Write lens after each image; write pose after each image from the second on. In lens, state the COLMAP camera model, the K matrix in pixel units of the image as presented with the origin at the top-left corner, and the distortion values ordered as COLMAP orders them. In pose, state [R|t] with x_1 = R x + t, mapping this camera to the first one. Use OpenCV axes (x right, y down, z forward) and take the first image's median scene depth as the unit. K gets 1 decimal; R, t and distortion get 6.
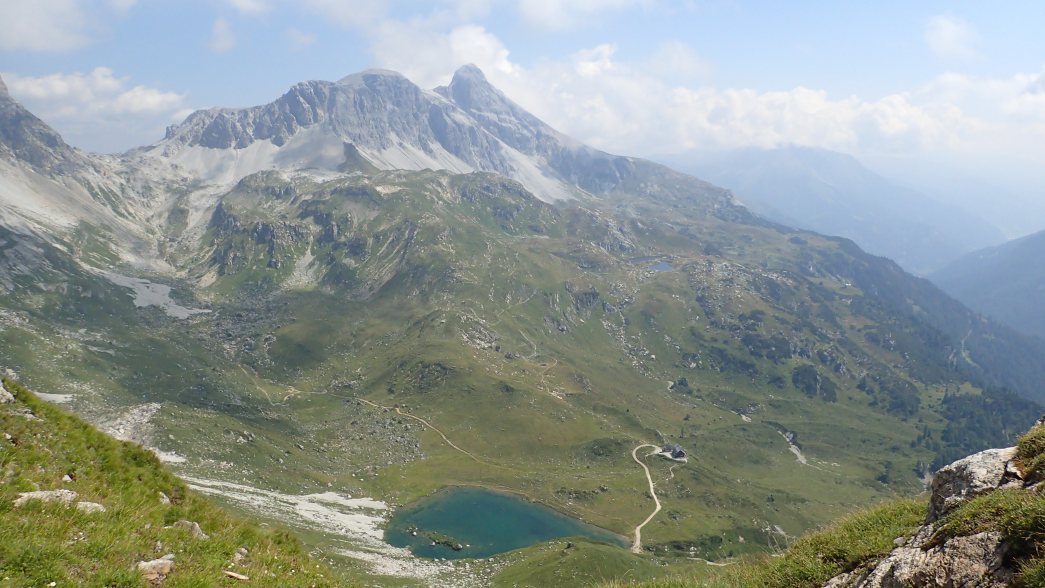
lens RADIAL K [[772.3, 0, 522.5], [0, 772.3, 294.0], [0, 0, 1]] dist [-0.006240, -0.003829]
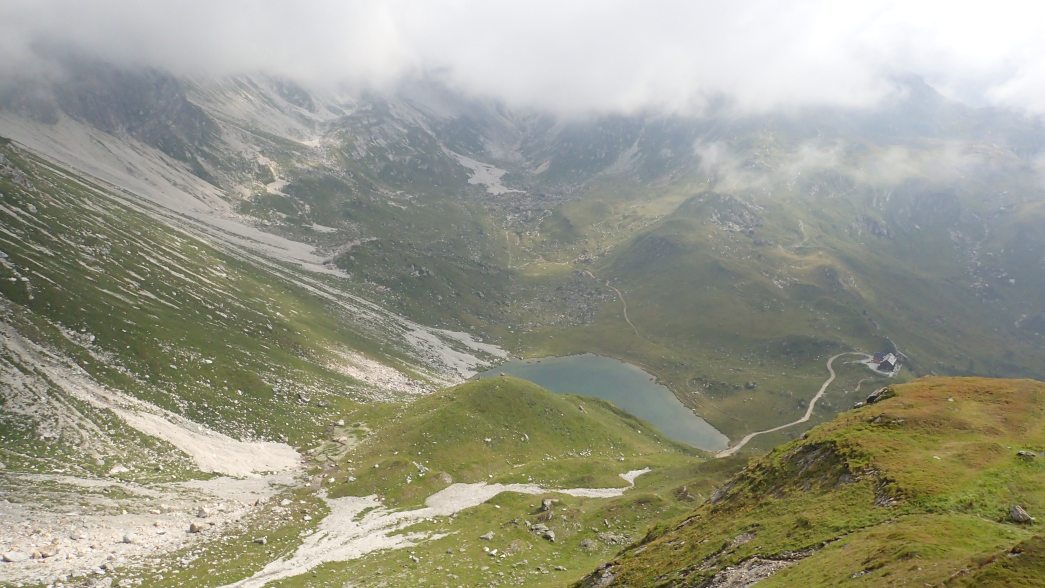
lens RADIAL K [[772.3, 0, 522.5], [0, 772.3, 294.0], [0, 0, 1]] dist [-0.006240, -0.003829]
pose [[0.814810, 0.123454, -0.566430, 0.196516], [-0.091260, 0.992195, 0.084972, 0.070585], [0.572500, -0.017543, 0.819717, 0.151581]]
